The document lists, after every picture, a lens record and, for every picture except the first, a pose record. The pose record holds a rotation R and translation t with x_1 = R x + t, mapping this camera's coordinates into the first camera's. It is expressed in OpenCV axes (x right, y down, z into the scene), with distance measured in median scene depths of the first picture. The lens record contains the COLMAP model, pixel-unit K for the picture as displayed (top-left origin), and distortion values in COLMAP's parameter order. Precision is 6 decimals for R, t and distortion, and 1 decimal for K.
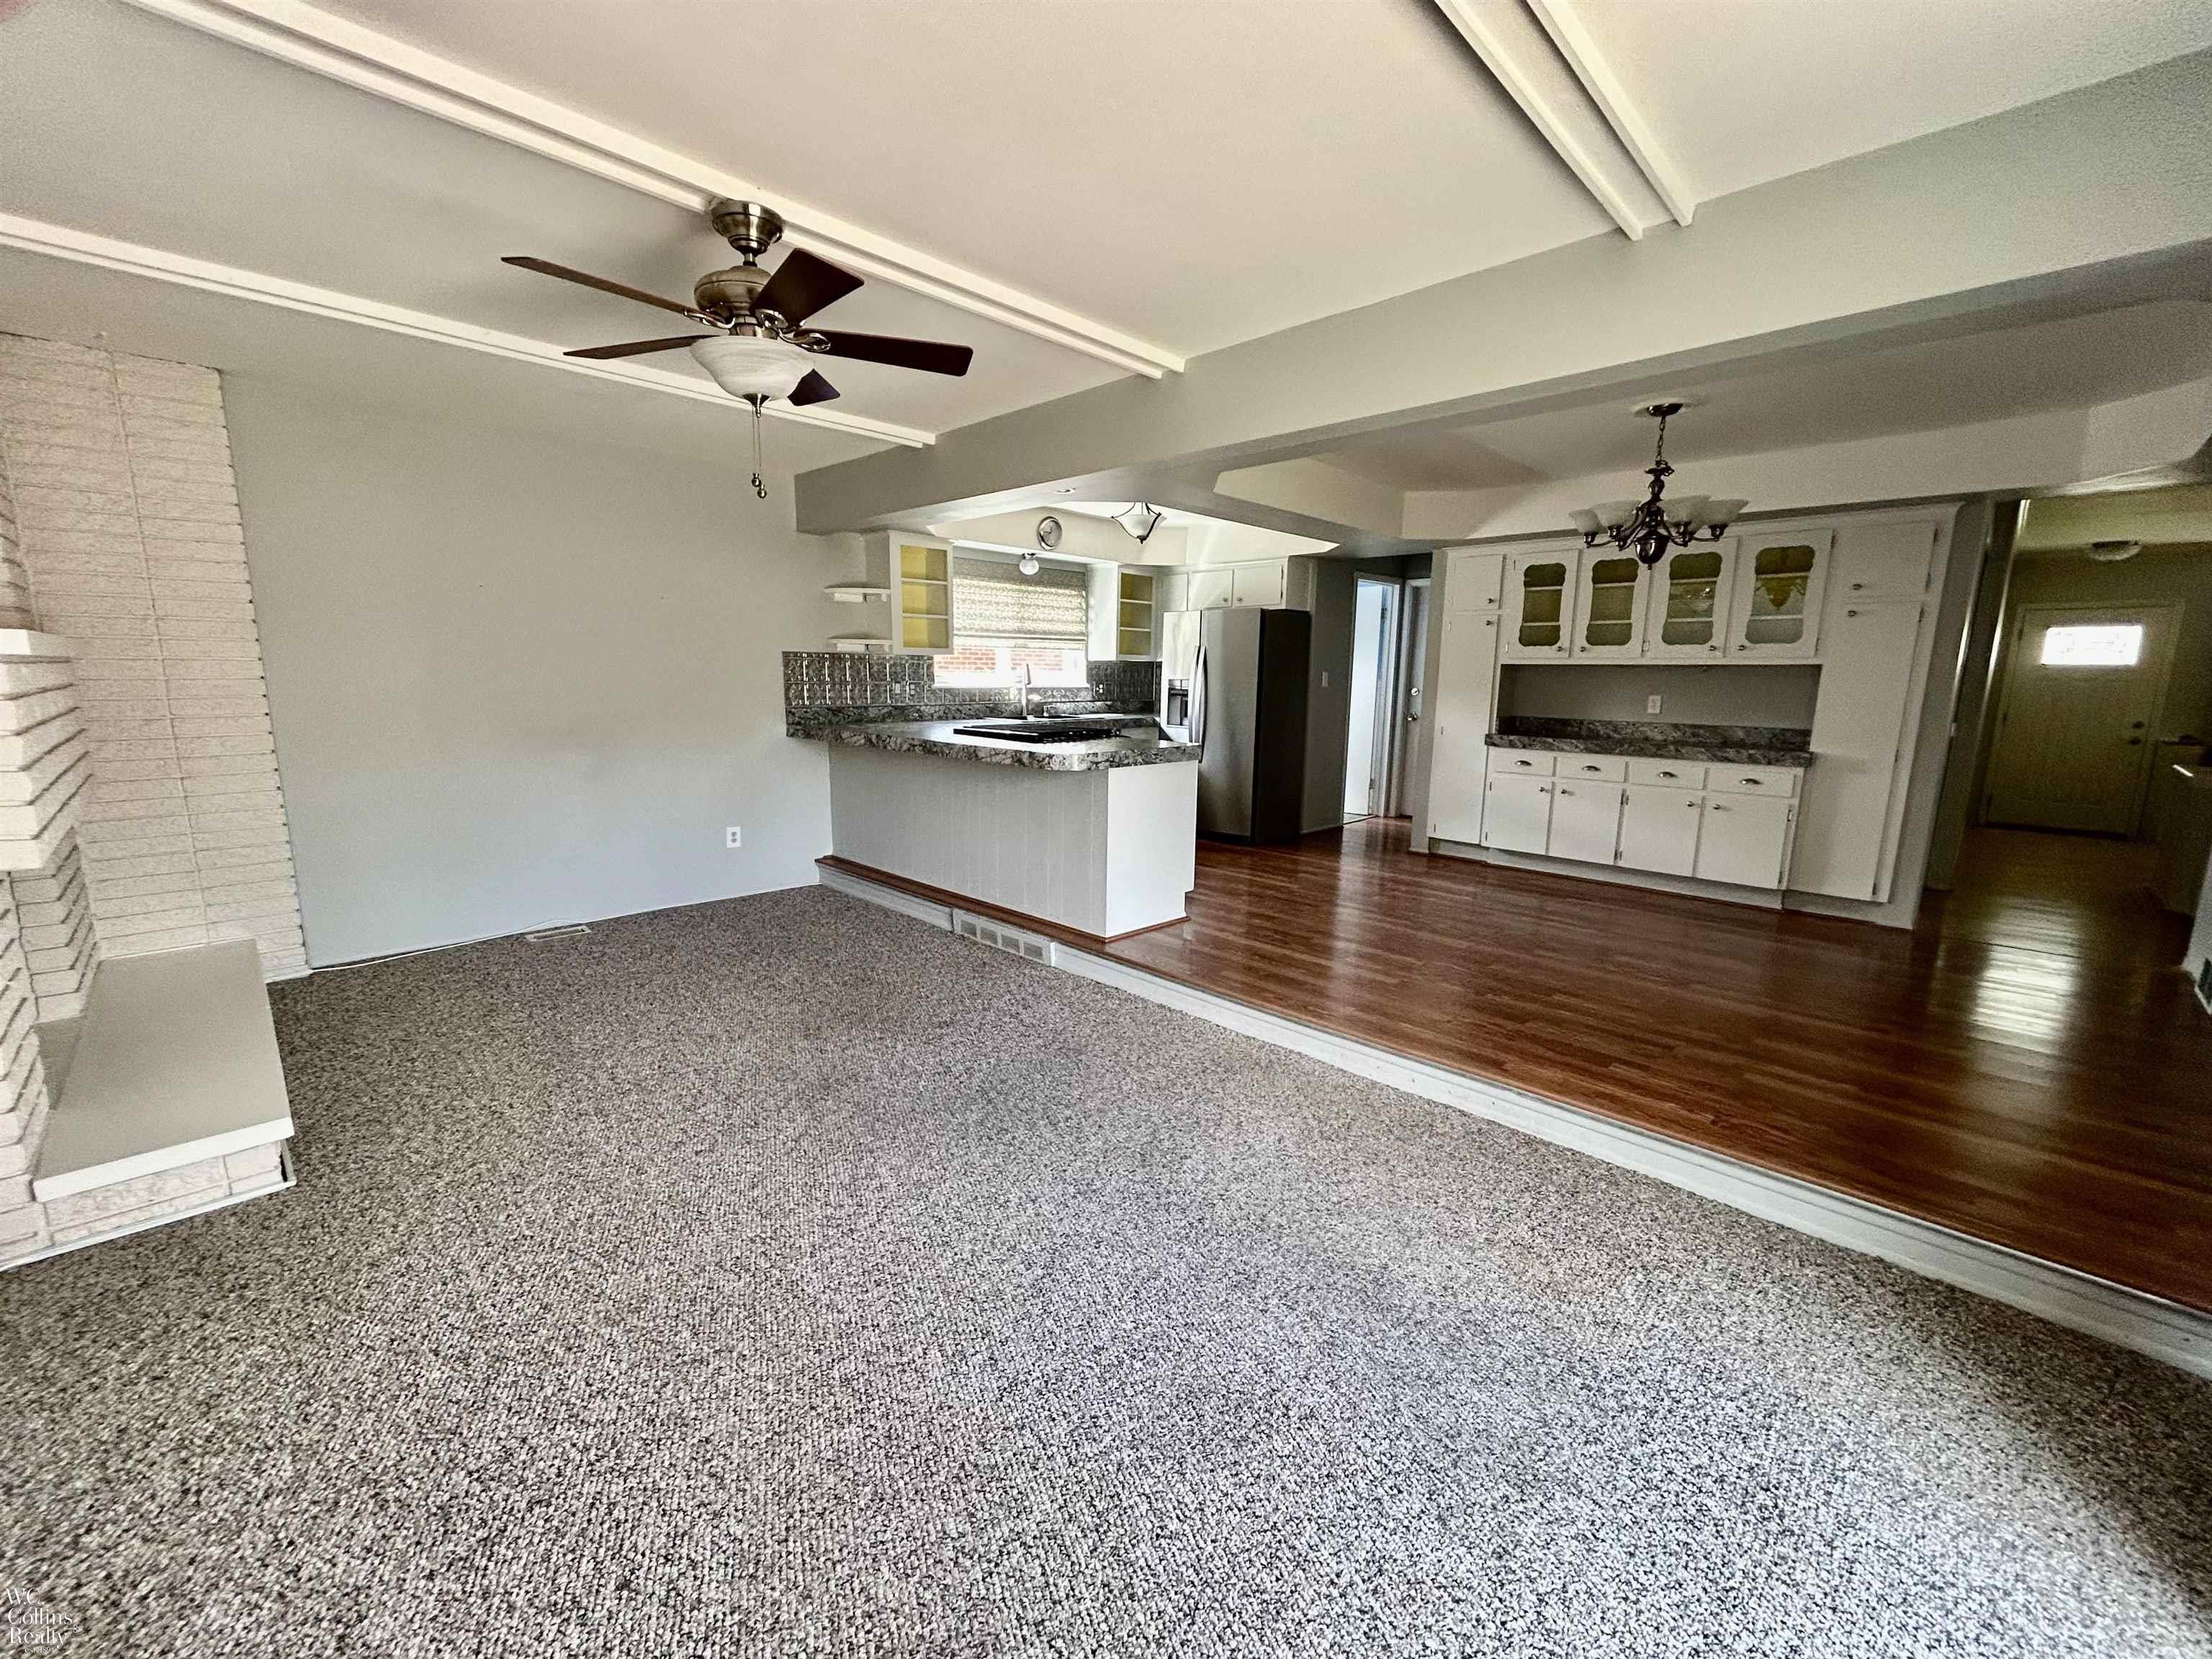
lens RADIAL K [[889.8, 0, 1104.7], [0, 889.8, 830.2], [0, 0, 1]] dist [-0.000275, -0.000096]
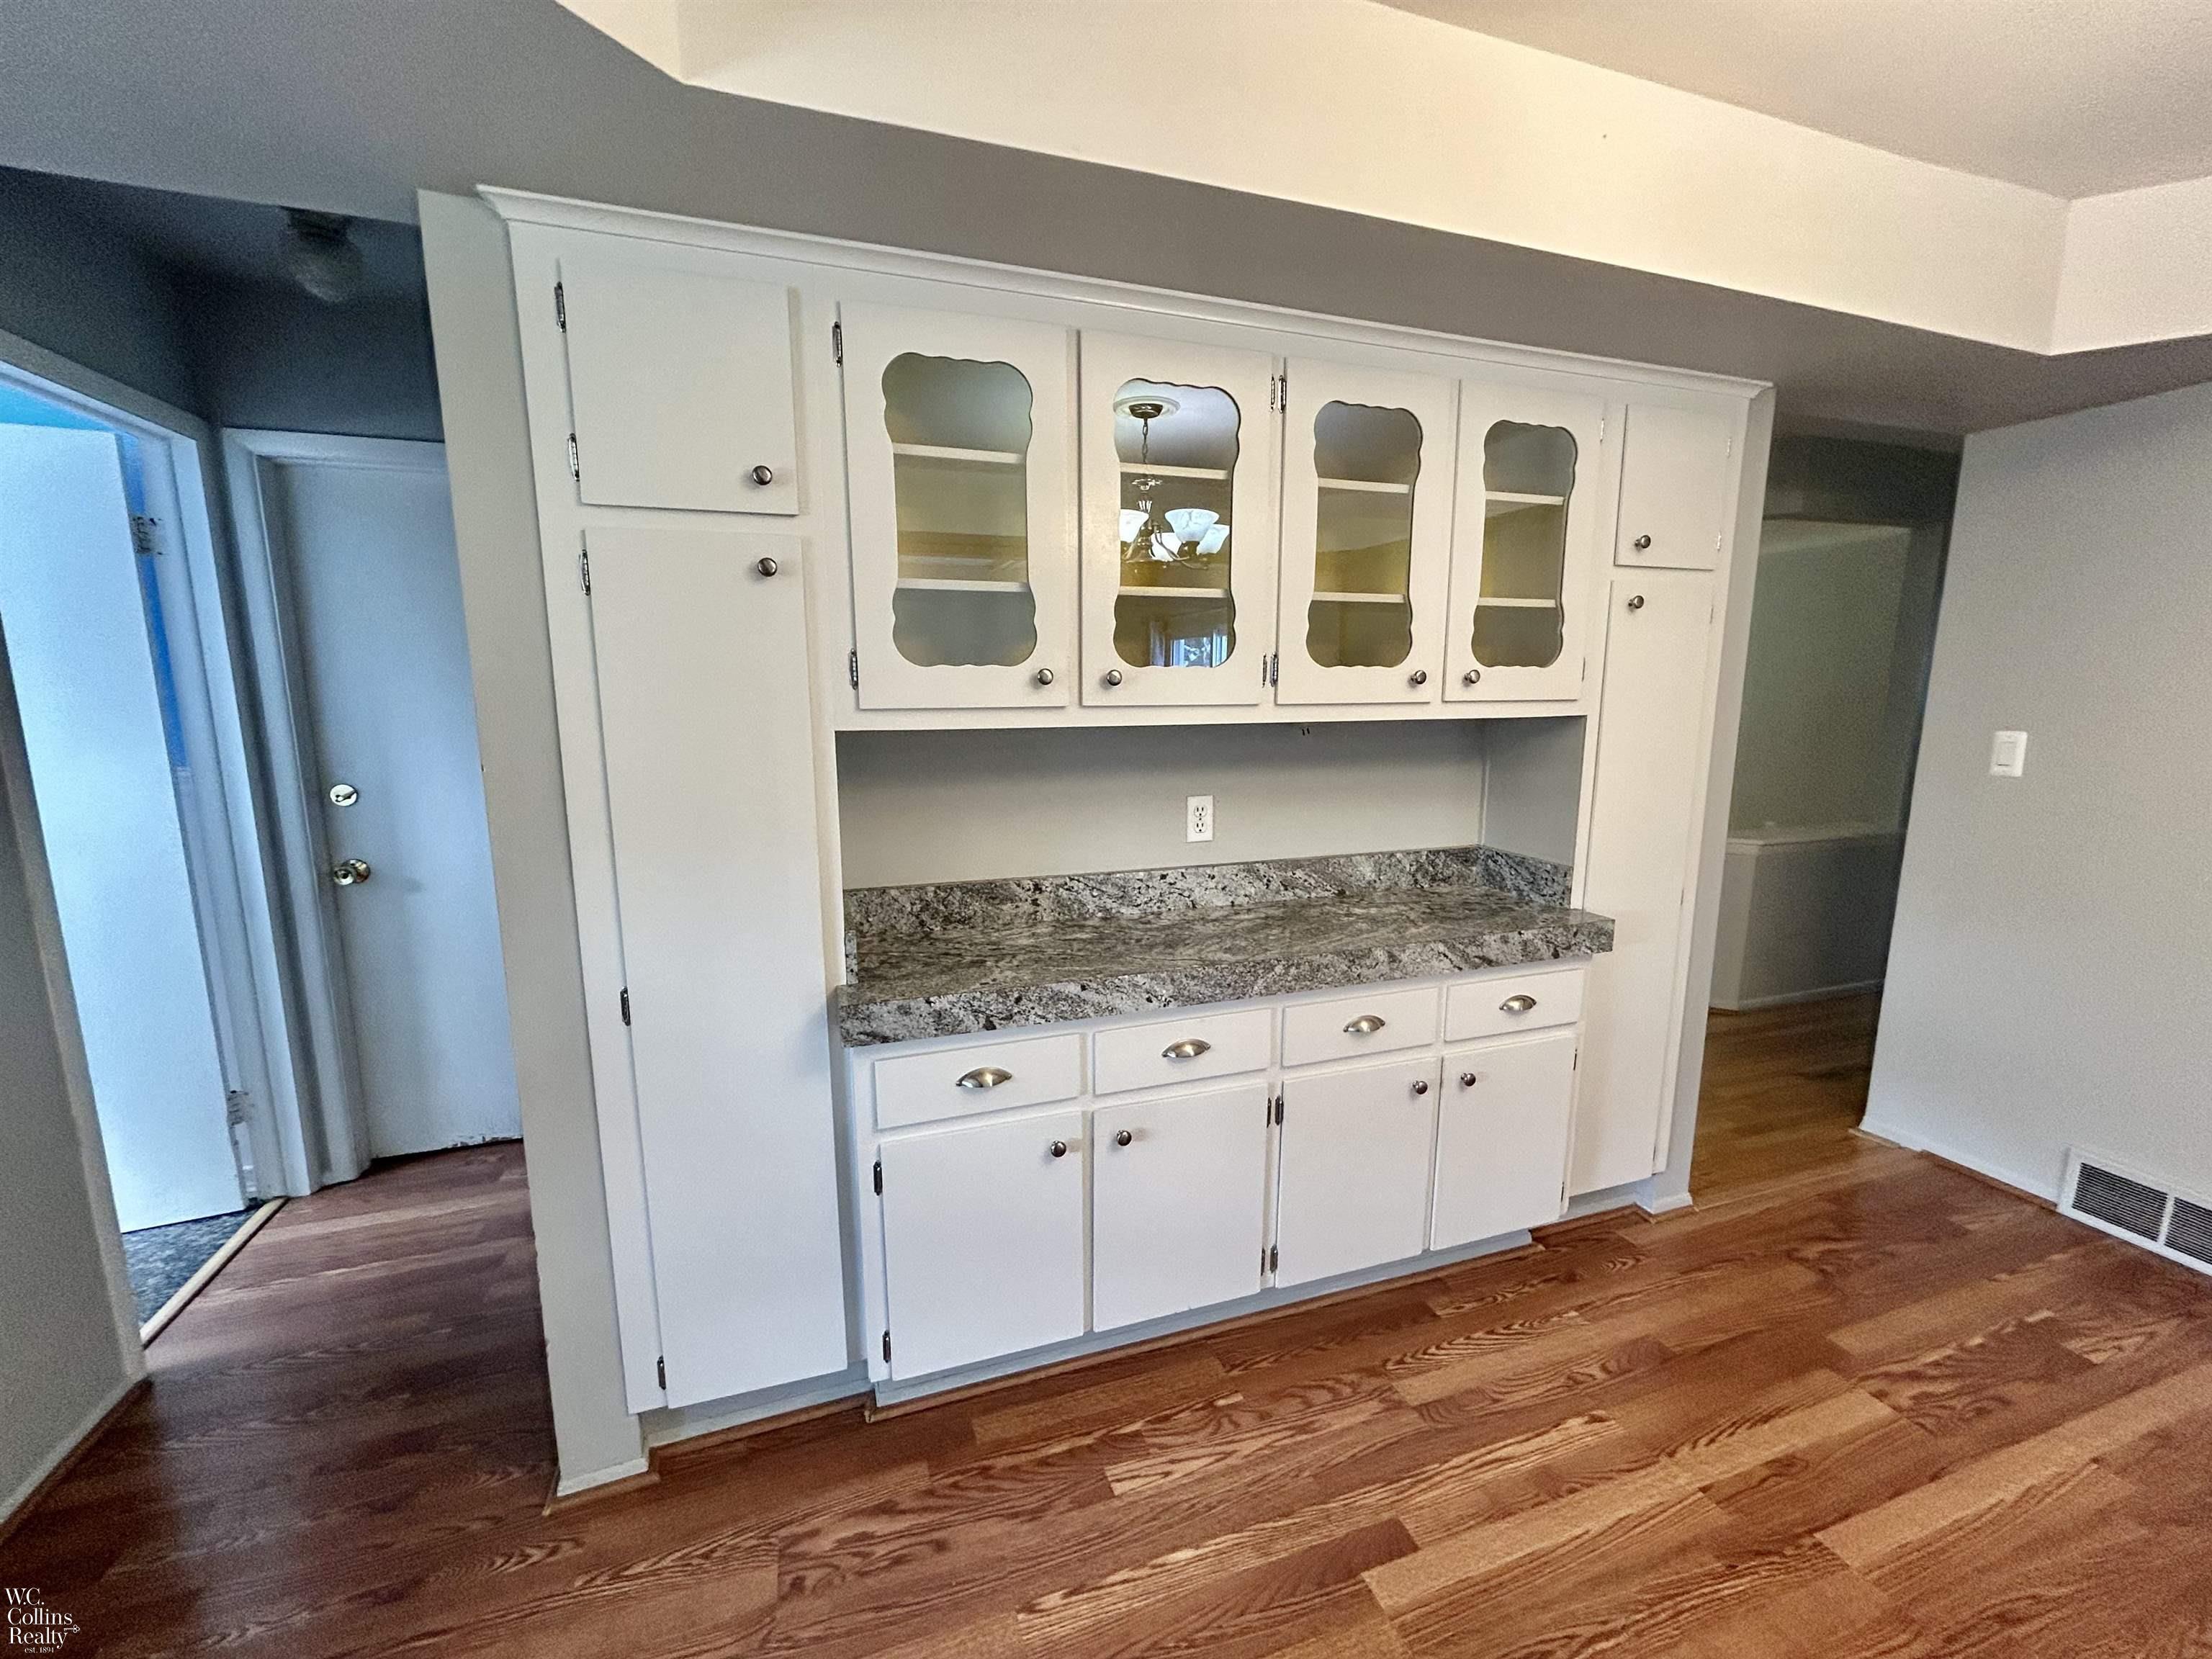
lens RADIAL K [[889.8, 0, 1091.7], [0, 889.8, 832.8], [0, 0, 1]] dist [-0.000275, -0.000096]
pose [[0.446153, -0.157544, 0.880981, 0.275051], [0.166424, 0.981819, 0.091295, -0.189416], [-0.879346, 0.105885, 0.464261, 0.917092]]
